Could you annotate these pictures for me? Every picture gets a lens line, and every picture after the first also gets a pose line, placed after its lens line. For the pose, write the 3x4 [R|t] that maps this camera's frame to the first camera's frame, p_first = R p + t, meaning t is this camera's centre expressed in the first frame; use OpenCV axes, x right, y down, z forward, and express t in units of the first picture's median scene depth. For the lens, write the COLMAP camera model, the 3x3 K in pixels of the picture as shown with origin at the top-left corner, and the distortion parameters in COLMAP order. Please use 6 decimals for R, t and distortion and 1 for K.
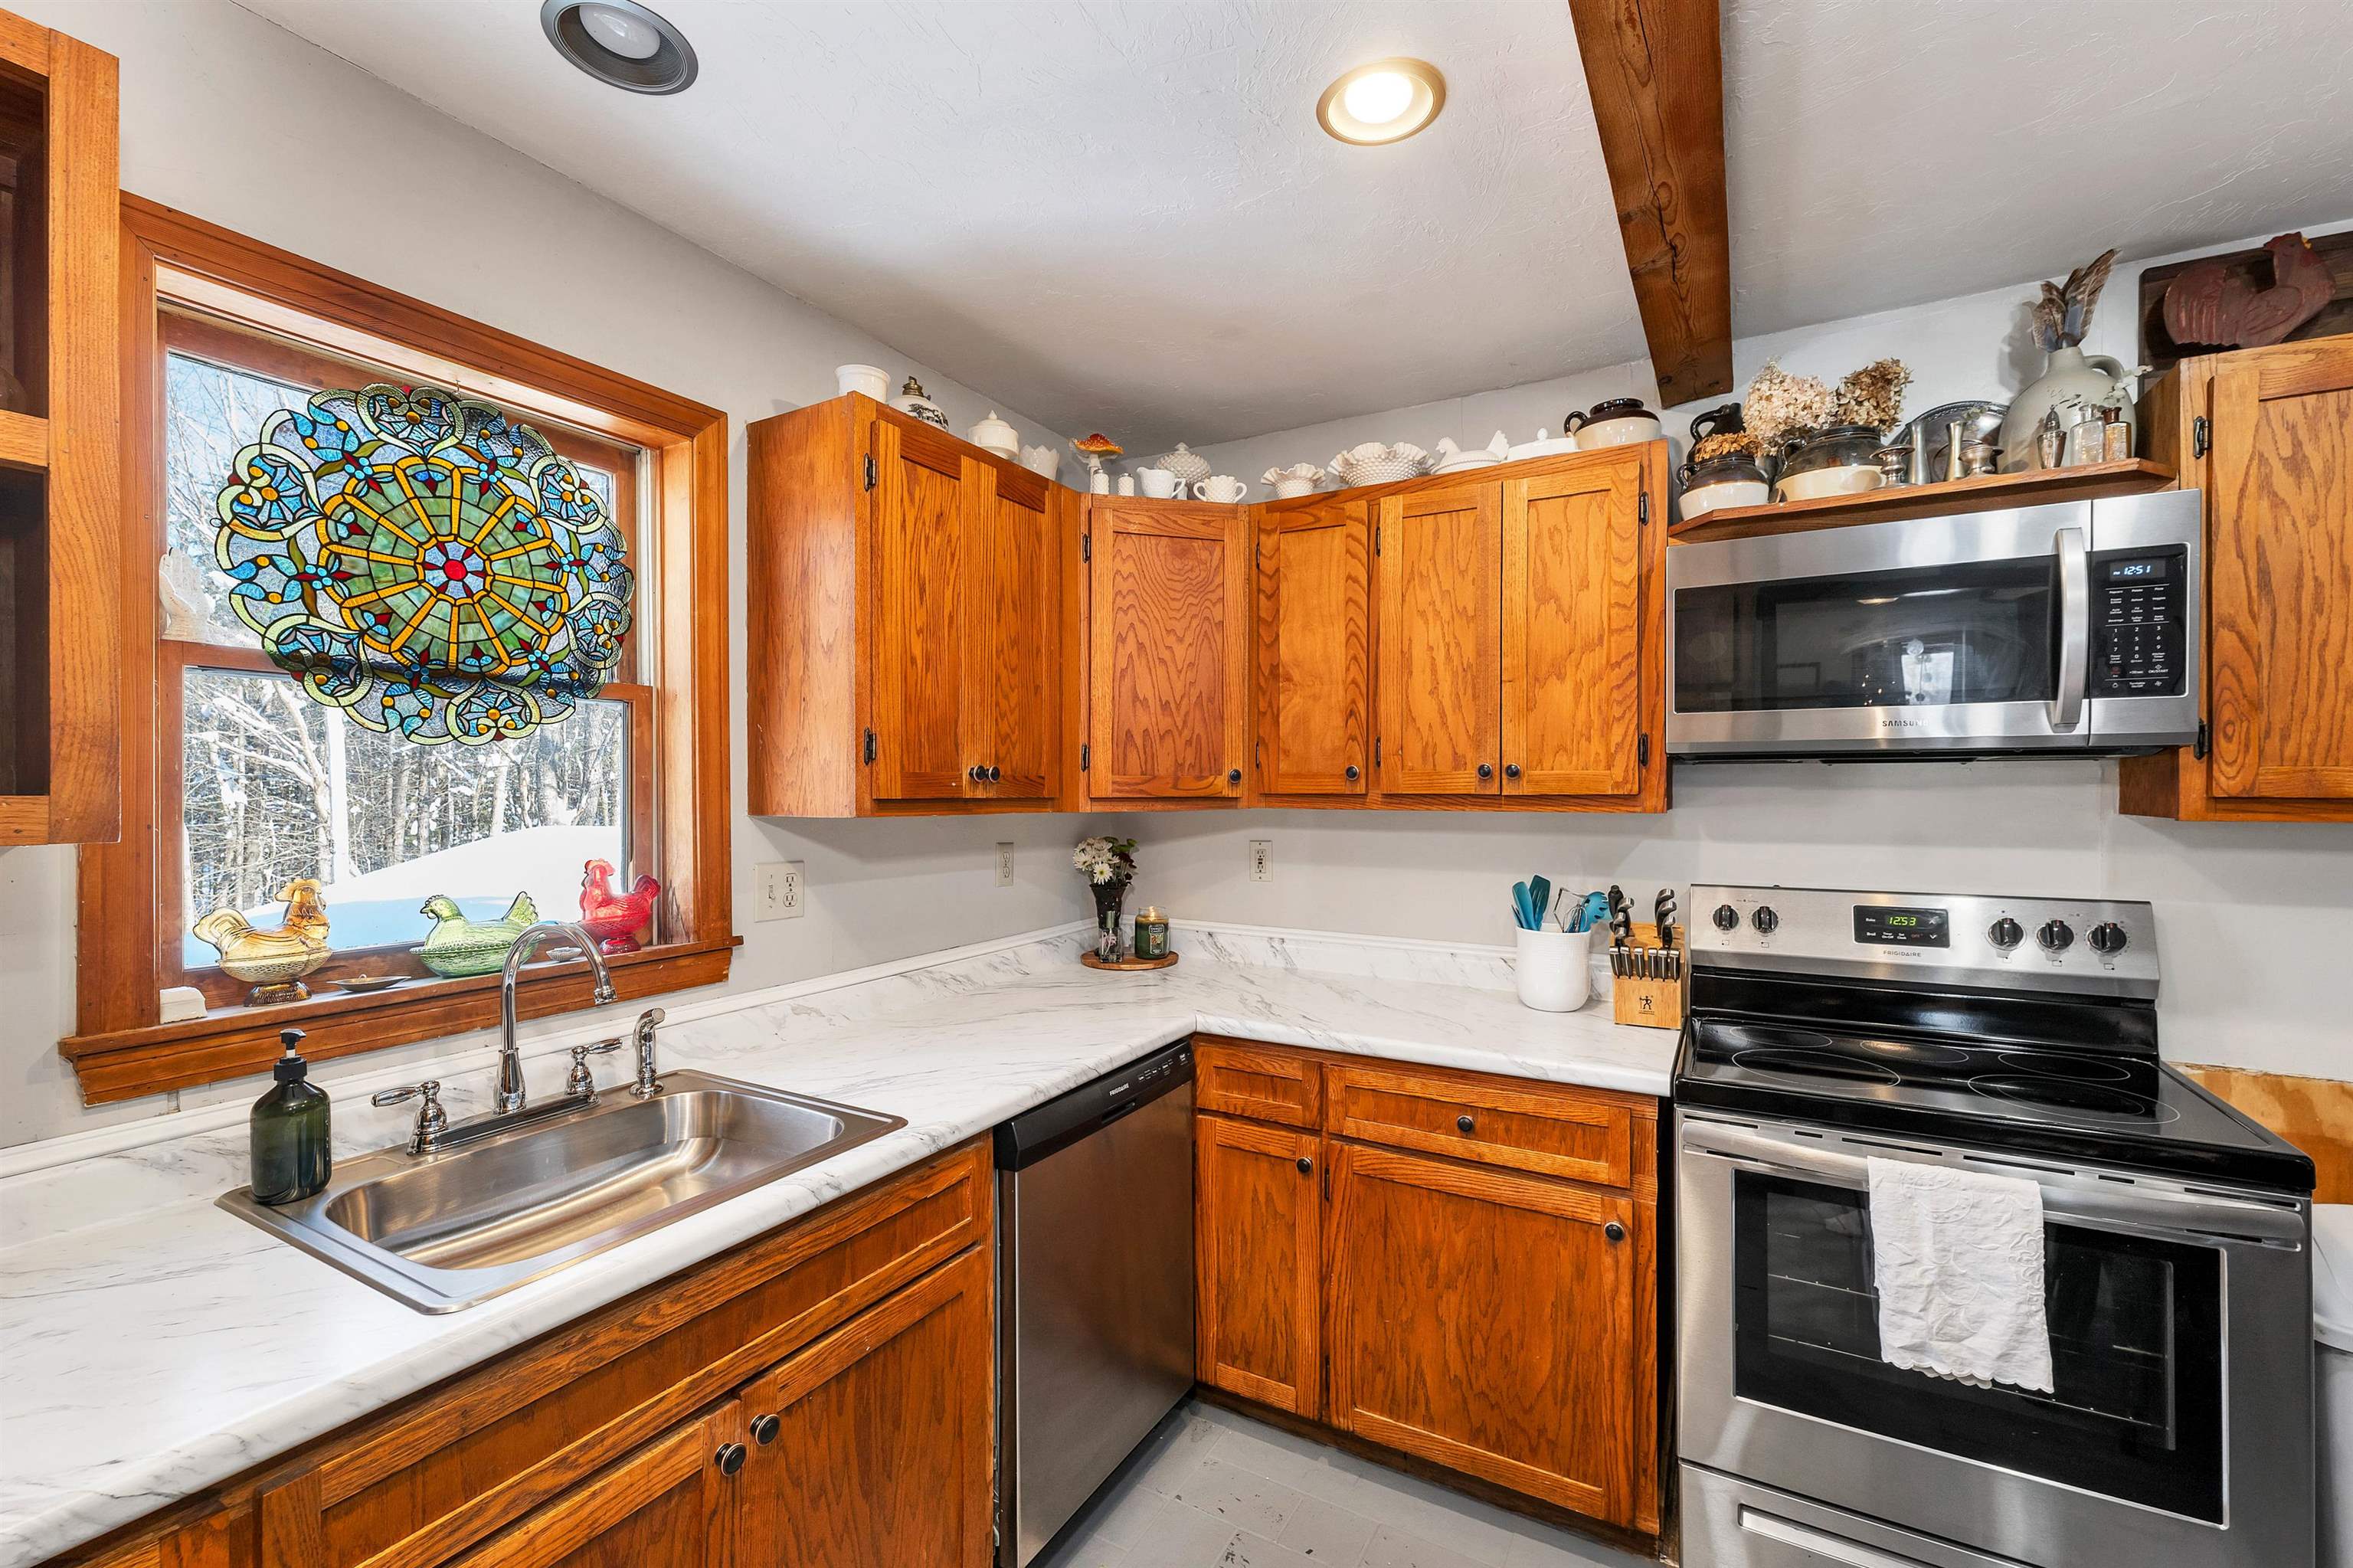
lens RADIAL K [[994.8, 0, 1169.6], [0, 994.8, 776.2], [0, 0, 1]] dist [0.003336, 0.001231]
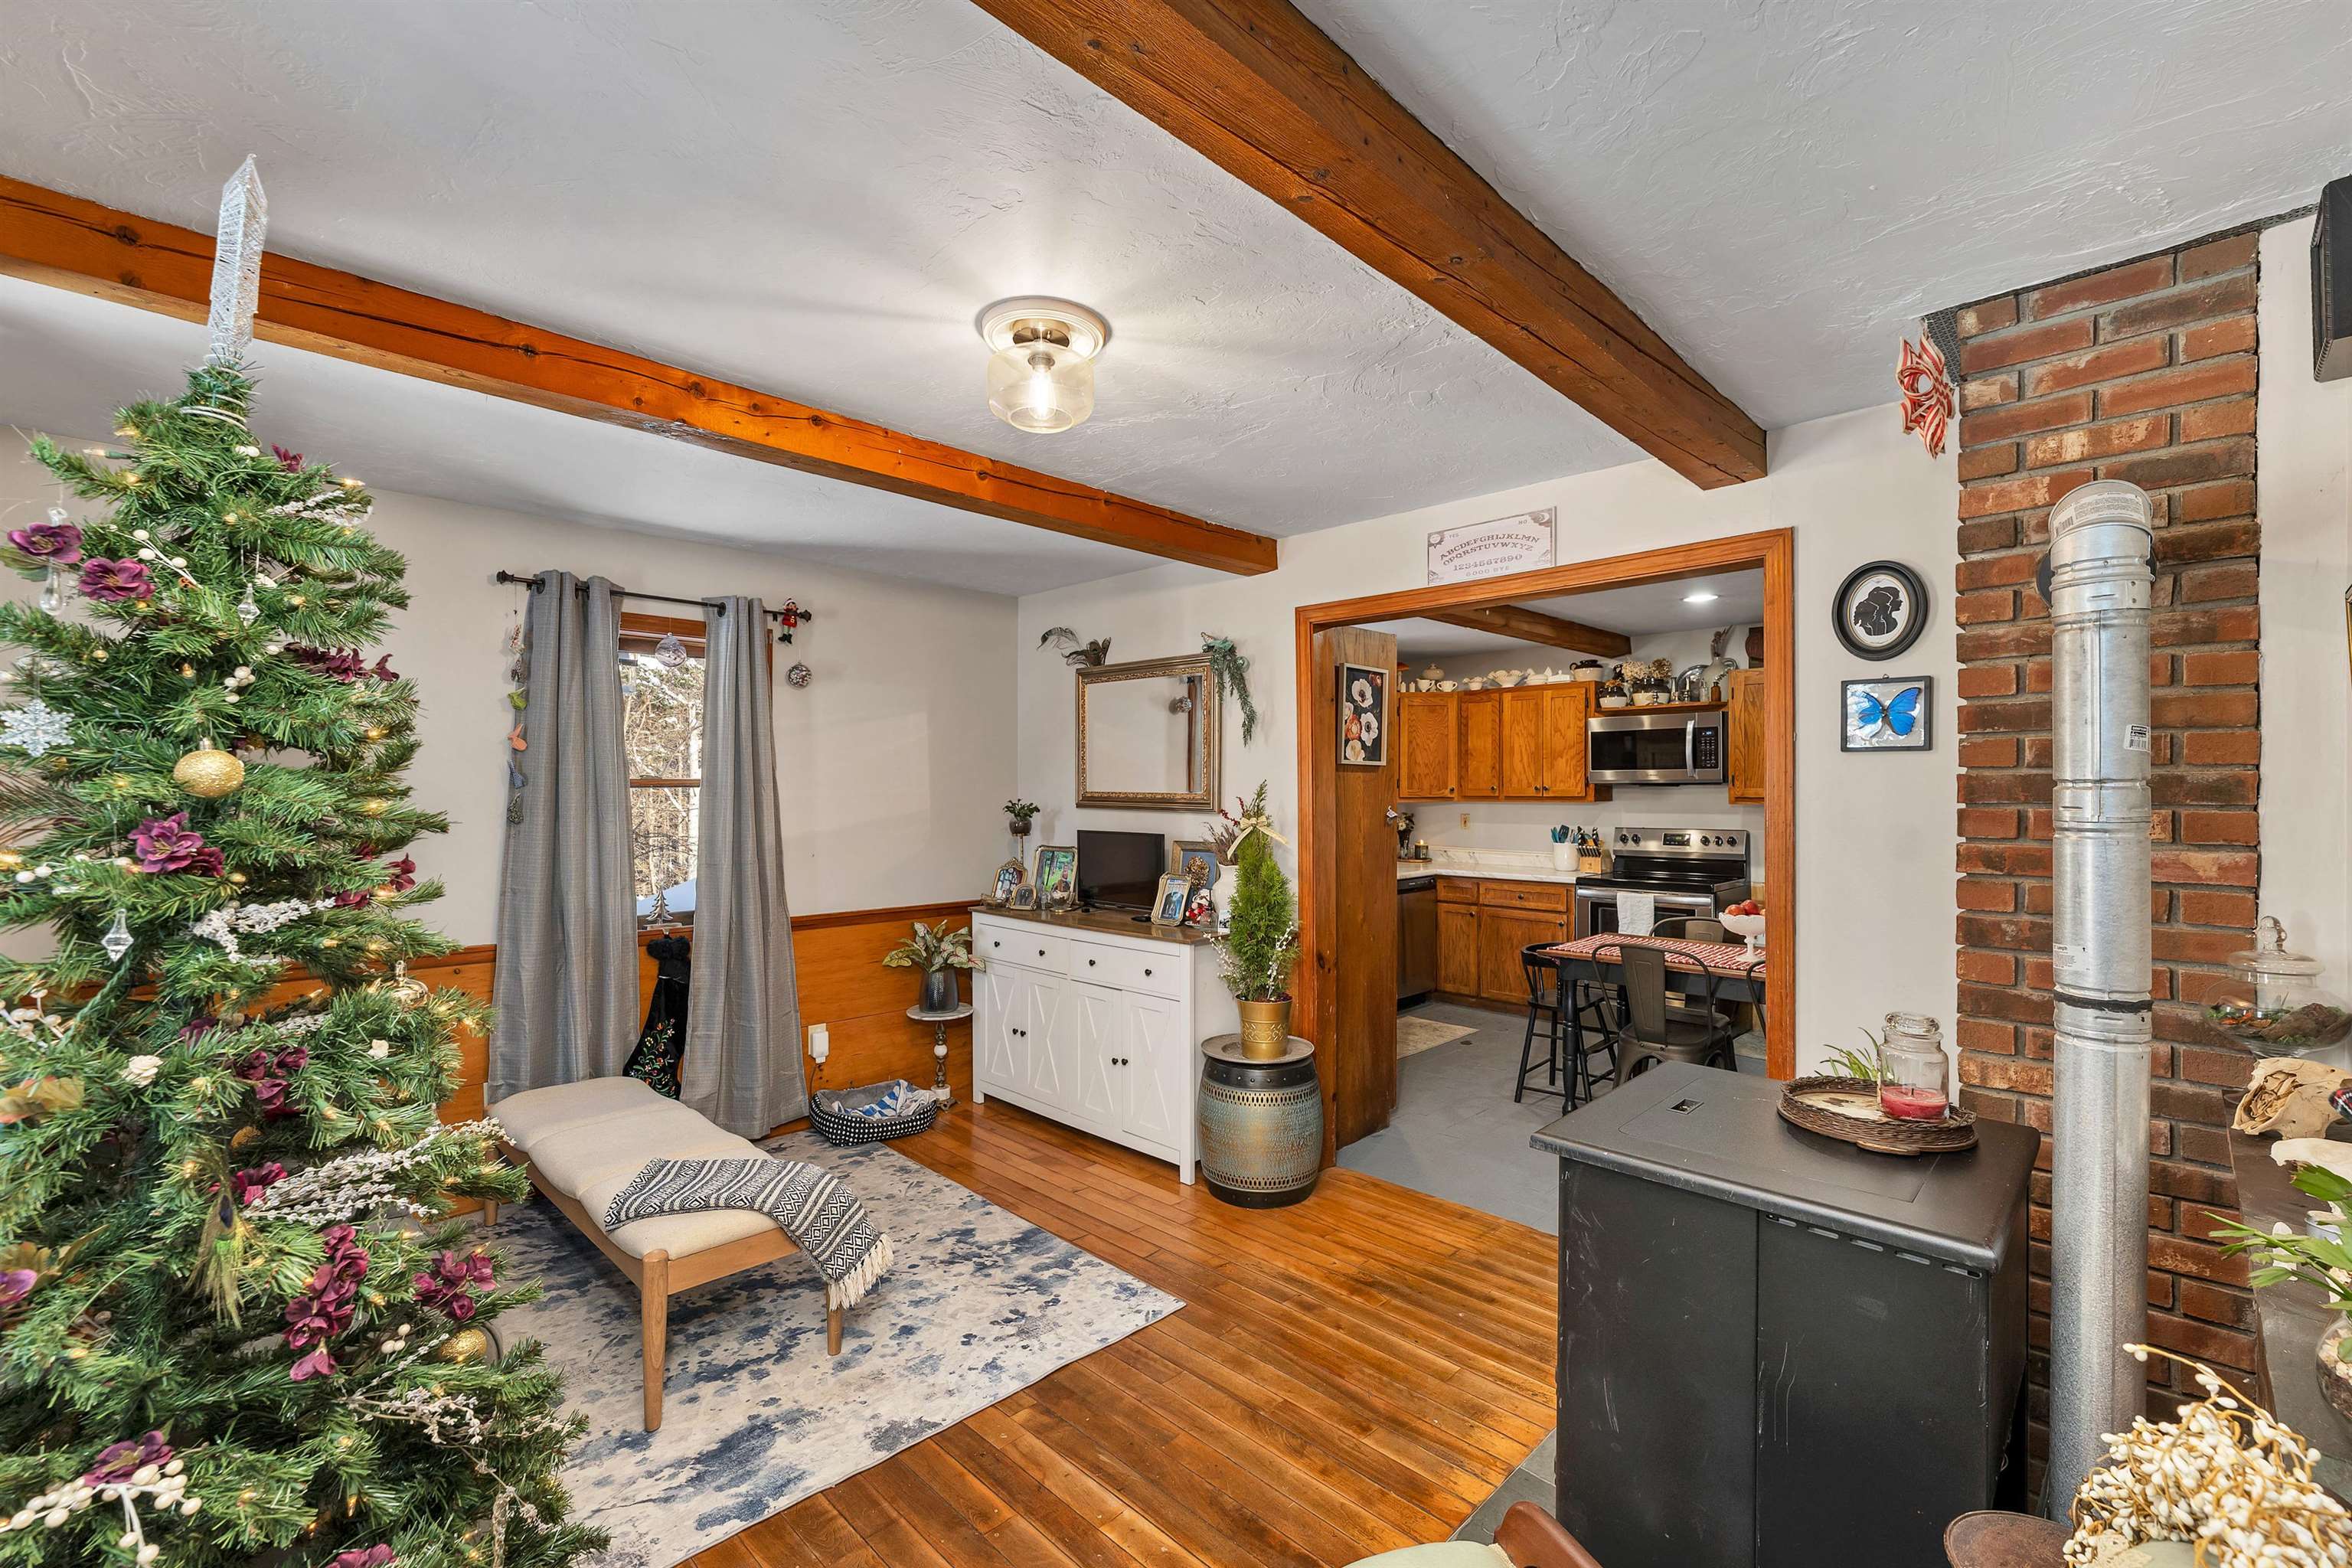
lens RADIAL K [[994.3, 0, 1165.8], [0, 994.3, 785.6], [0, 0, 1]] dist [0.003336, 0.001231]
pose [[0.964660, -0.001168, -0.263495, 0.035085], [0.003554, 0.999957, 0.008579, -0.051897], [0.263474, -0.009213, 0.964623, -2.617703]]
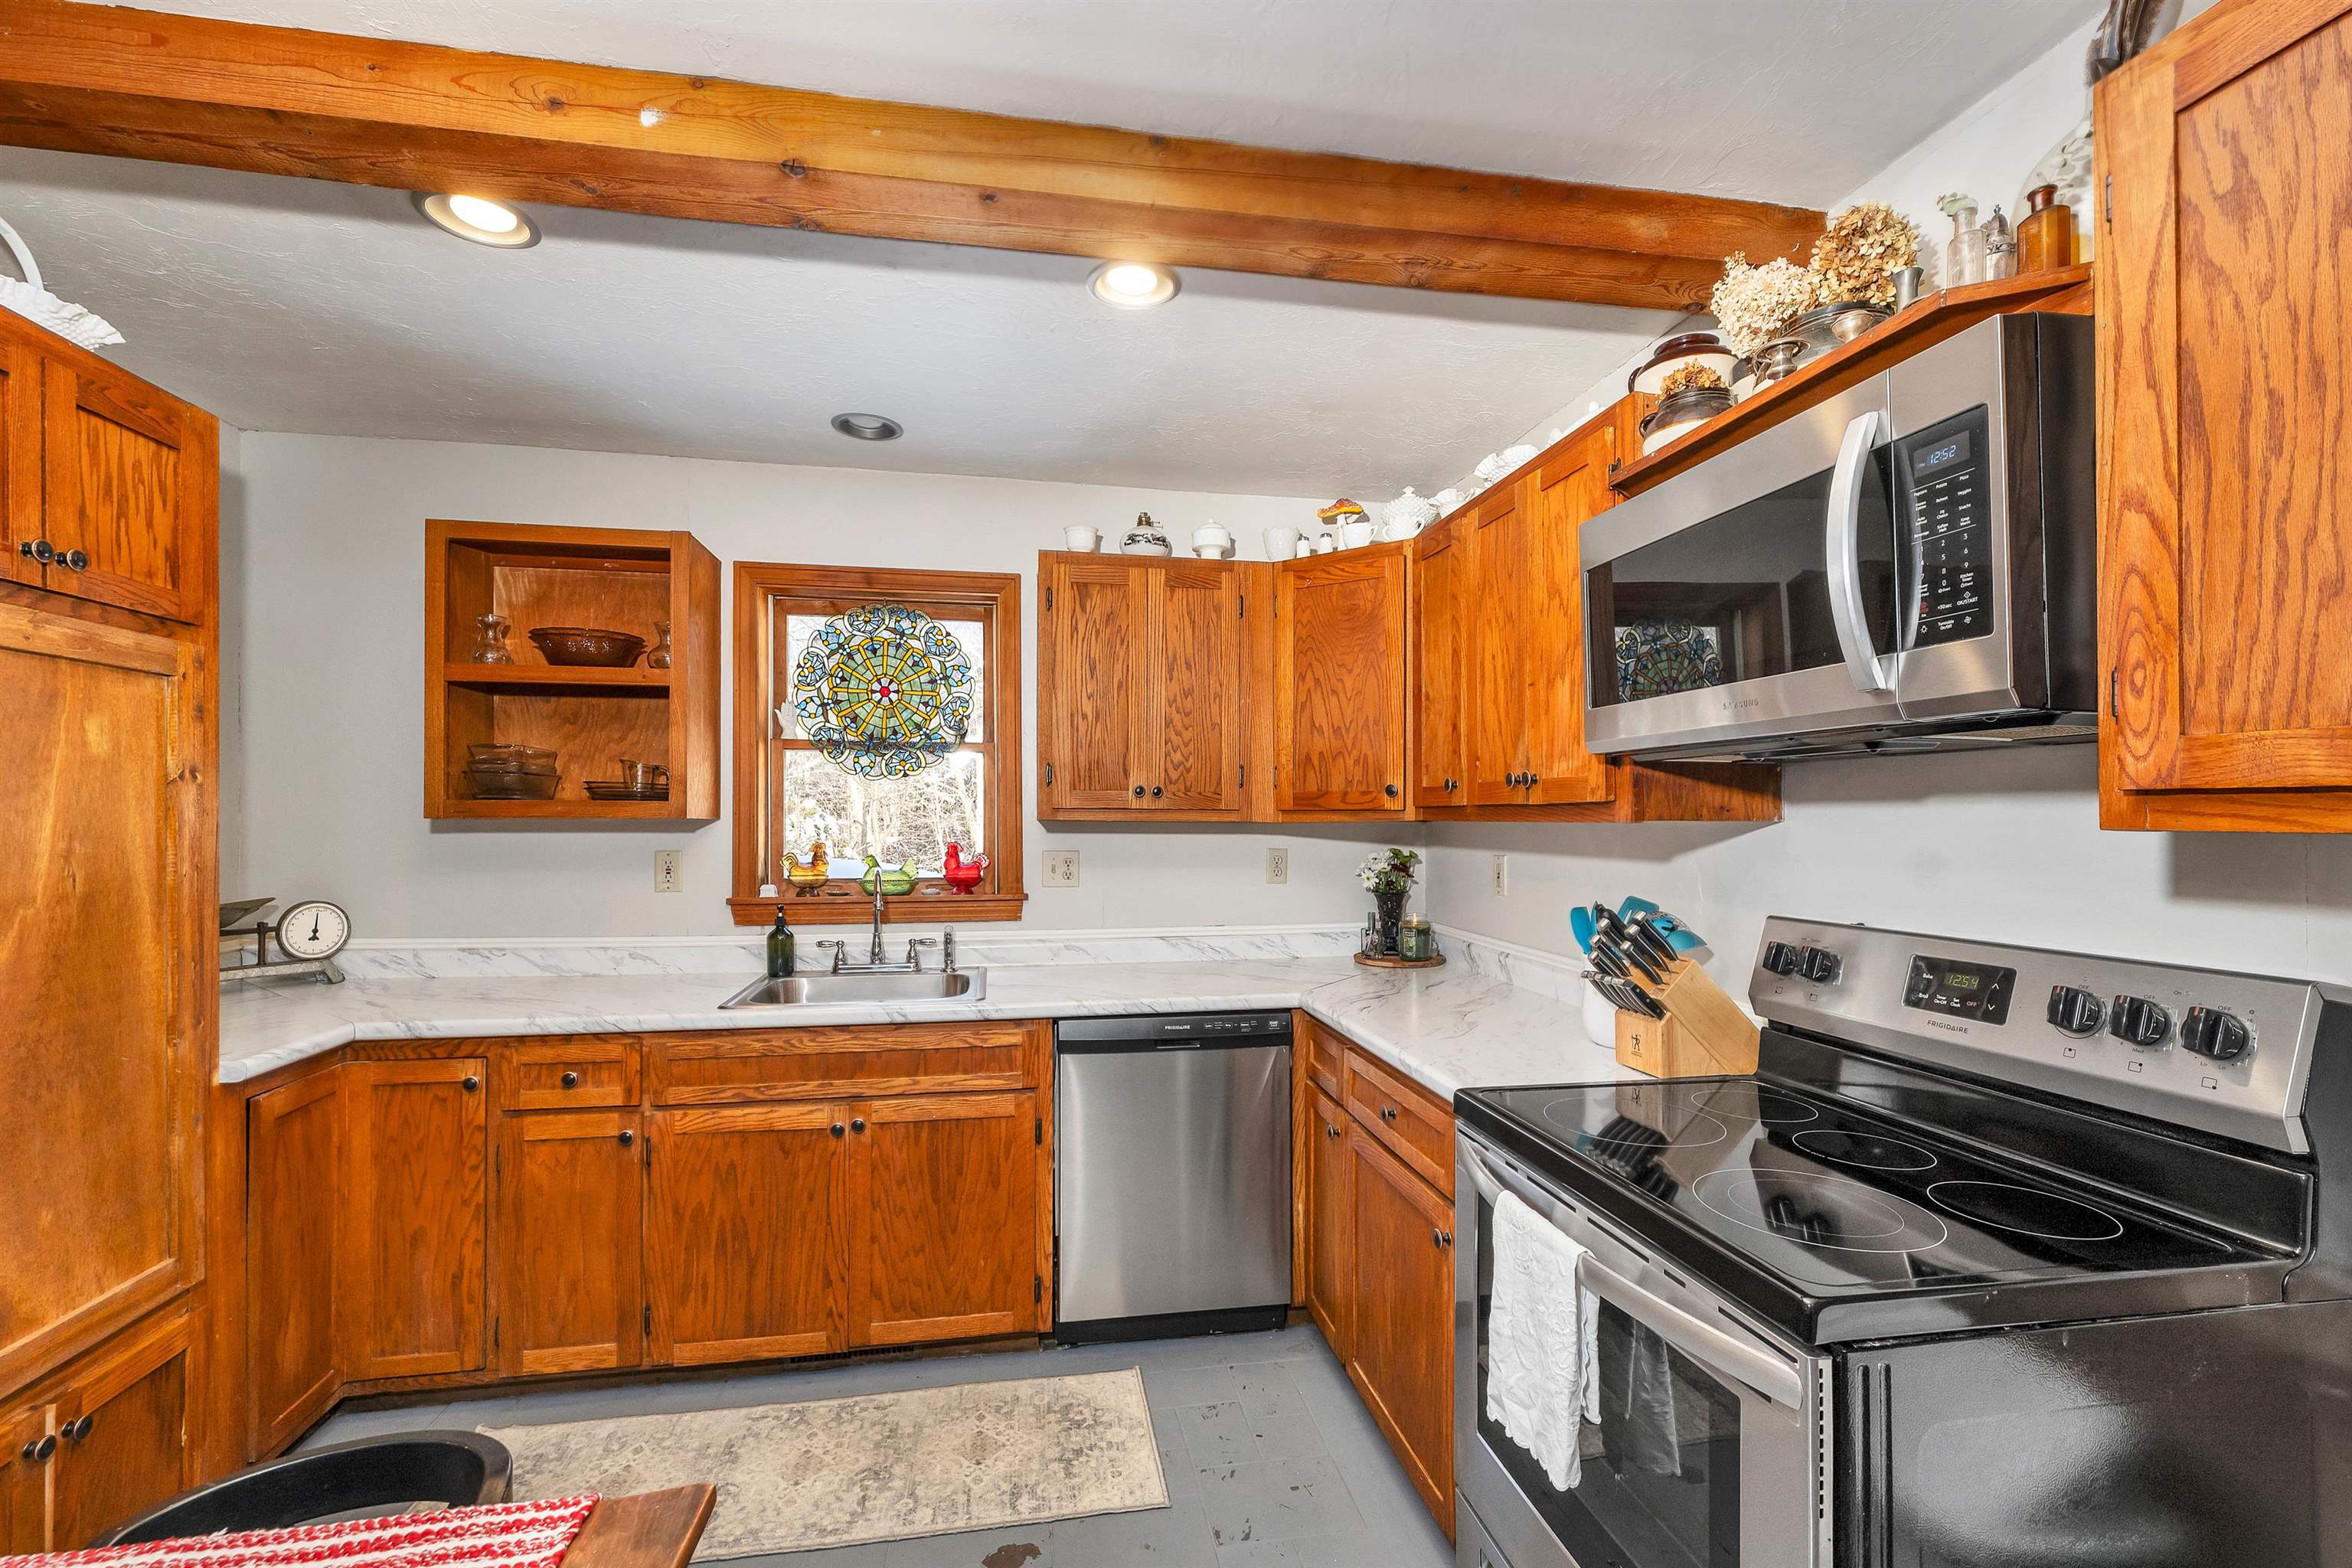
lens RADIAL K [[994.3, 0, 1173.4], [0, 994.3, 802.7], [0, 0, 1]] dist [0.003336, 0.001231]
pose [[0.641819, -0.008785, -0.766806, 1.020886], [0.005359, 0.999961, -0.006971, 0.026595], [0.766838, 0.000365, 0.641841, 0.152237]]
